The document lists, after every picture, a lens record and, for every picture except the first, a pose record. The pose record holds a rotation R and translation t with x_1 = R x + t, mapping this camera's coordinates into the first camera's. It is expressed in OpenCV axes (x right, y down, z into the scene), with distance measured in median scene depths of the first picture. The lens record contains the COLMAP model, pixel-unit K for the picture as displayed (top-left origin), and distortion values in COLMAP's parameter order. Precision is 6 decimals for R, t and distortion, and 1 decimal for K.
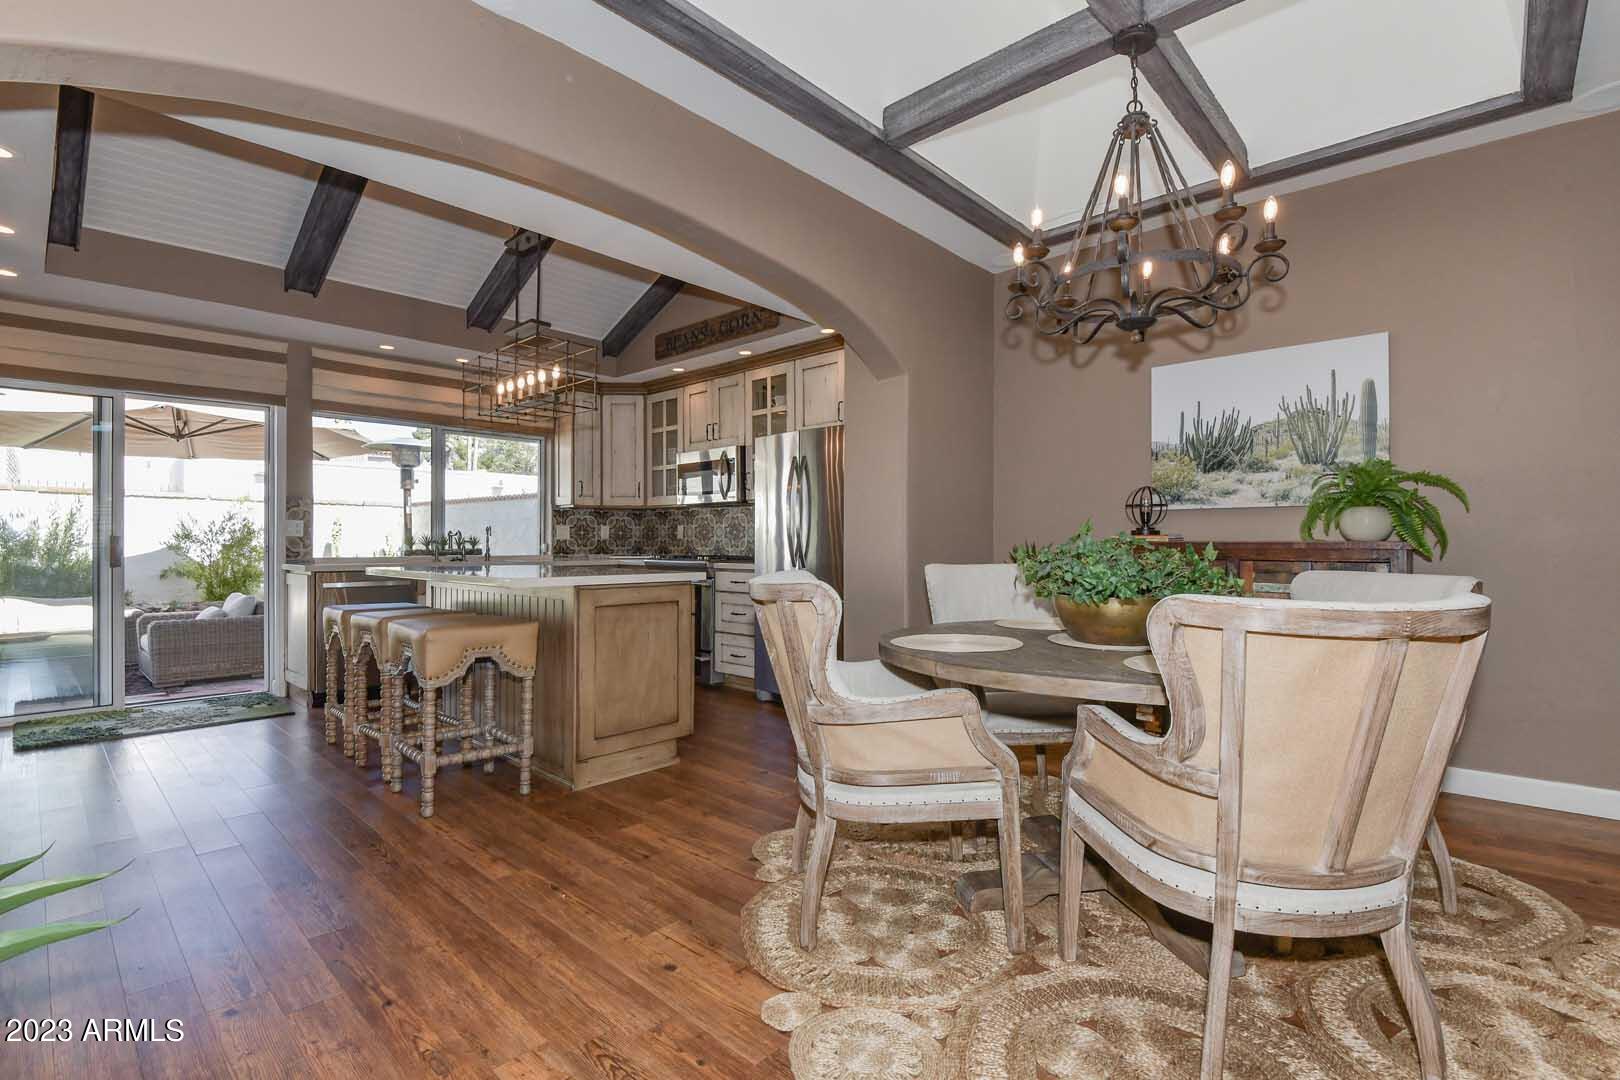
lens RADIAL K [[741.7, 0, 808.5], [0, 741.7, 546.6], [0, 0, 1]] dist [0.003167, -0.015689]
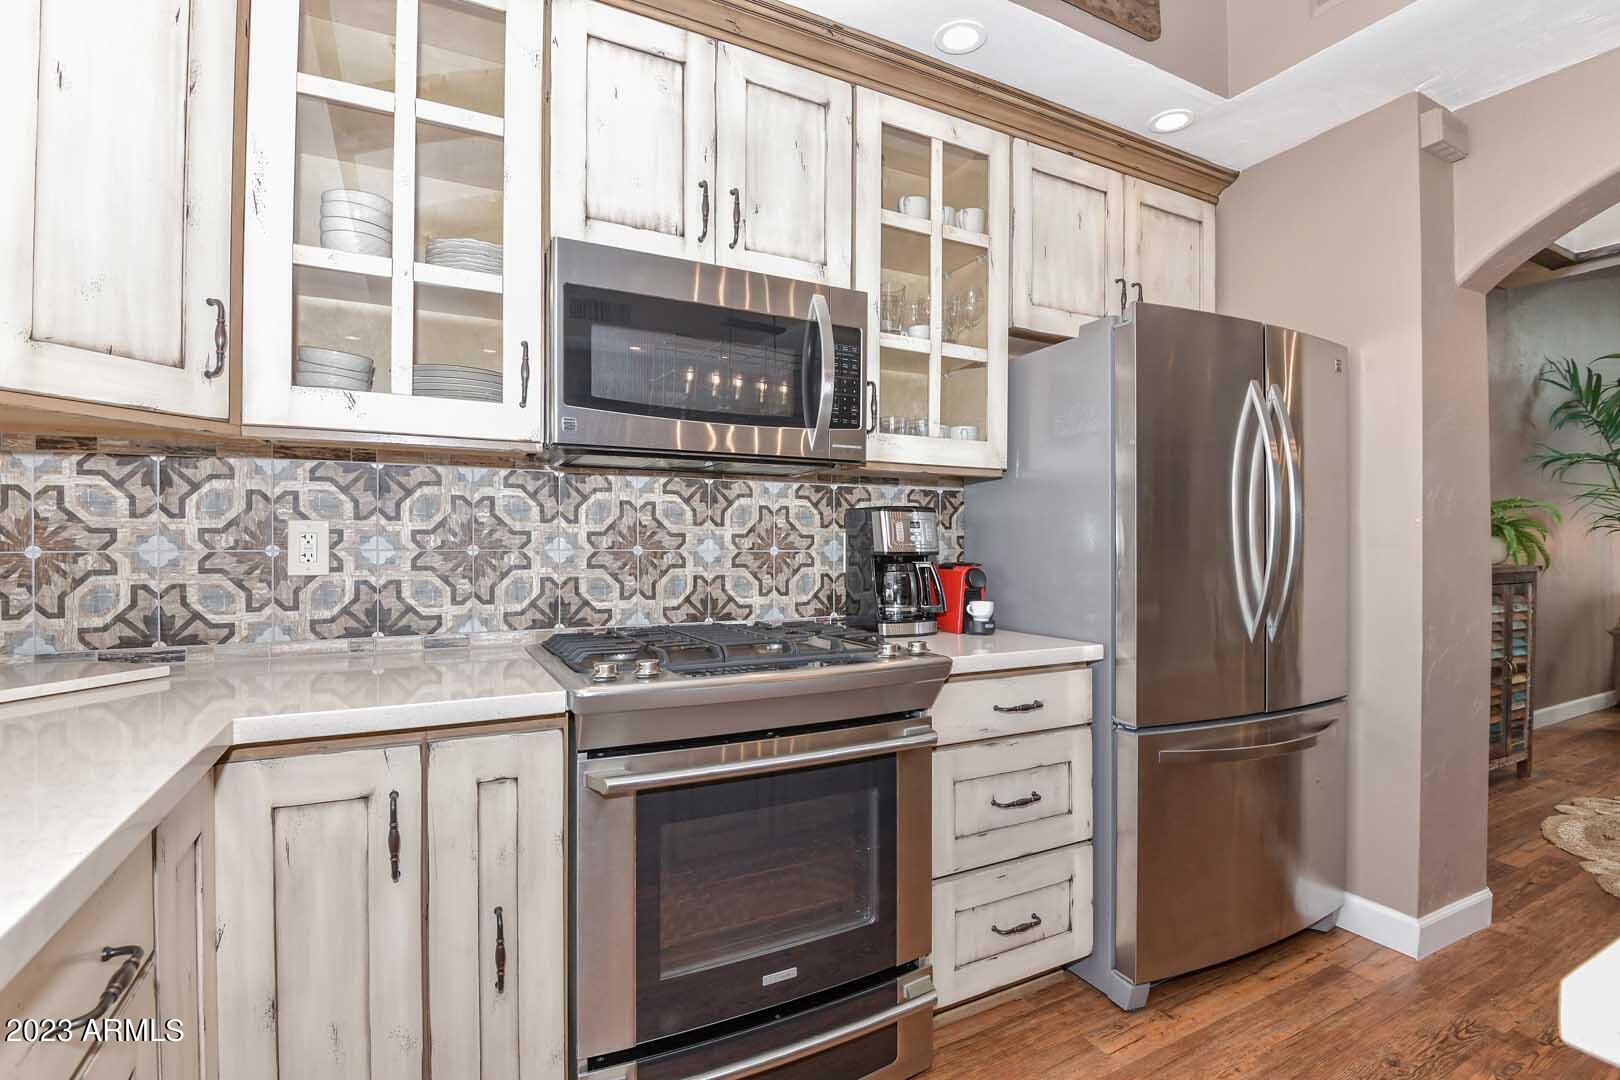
lens RADIAL K [[751.6, 0, 814.6], [0, 751.6, 541.3], [0, 0, 1]] dist [-0.002206, -0.015886]
pose [[0.332019, 0.005880, 0.943254, -0.439946], [0.005894, 0.999948, -0.008308, -0.023408], [-0.943254, 0.008318, 0.331967, 0.953915]]
